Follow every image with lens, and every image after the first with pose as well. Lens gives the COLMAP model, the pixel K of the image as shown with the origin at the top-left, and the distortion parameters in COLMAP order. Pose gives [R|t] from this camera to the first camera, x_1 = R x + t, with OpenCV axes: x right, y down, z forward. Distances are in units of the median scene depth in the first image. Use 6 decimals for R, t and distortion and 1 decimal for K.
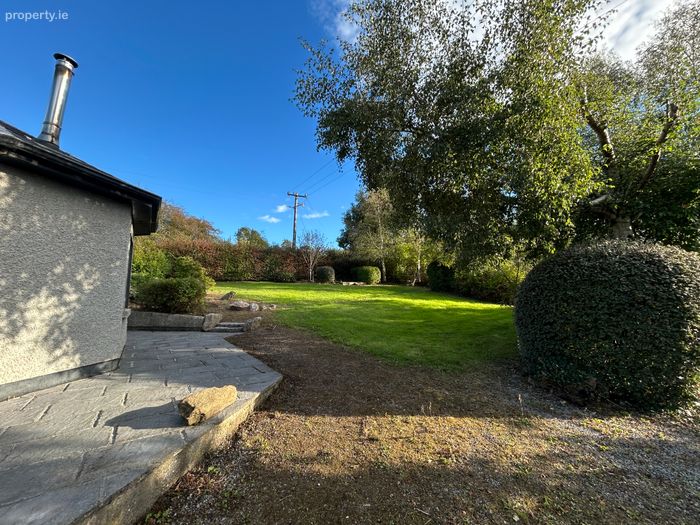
lens RADIAL K [[280.8, 0, 349.7], [0, 280.8, 260.8], [0, 0, 1]] dist [-0.012365, -0.000171]
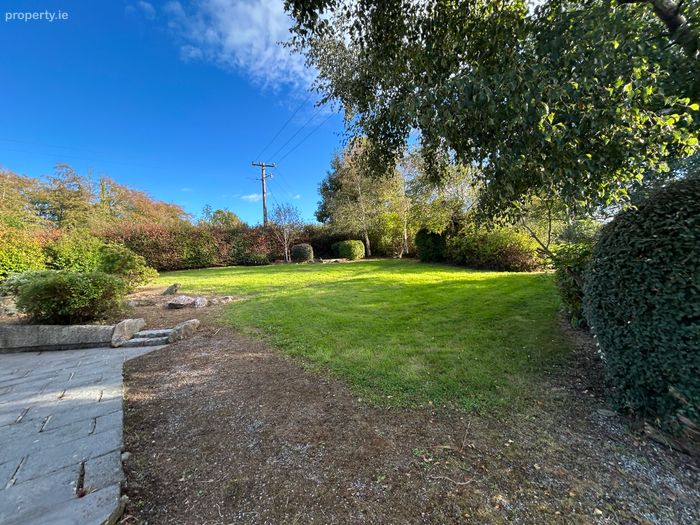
lens RADIAL K [[280.8, 0, 349.1], [0, 280.8, 263.4], [0, 0, 1]] dist [-0.012365, -0.000171]
pose [[0.996106, -0.076291, 0.044178, 0.018936], [0.071748, 0.992733, 0.096606, 0.006901], [-0.051227, -0.093060, 0.994342, 0.106185]]
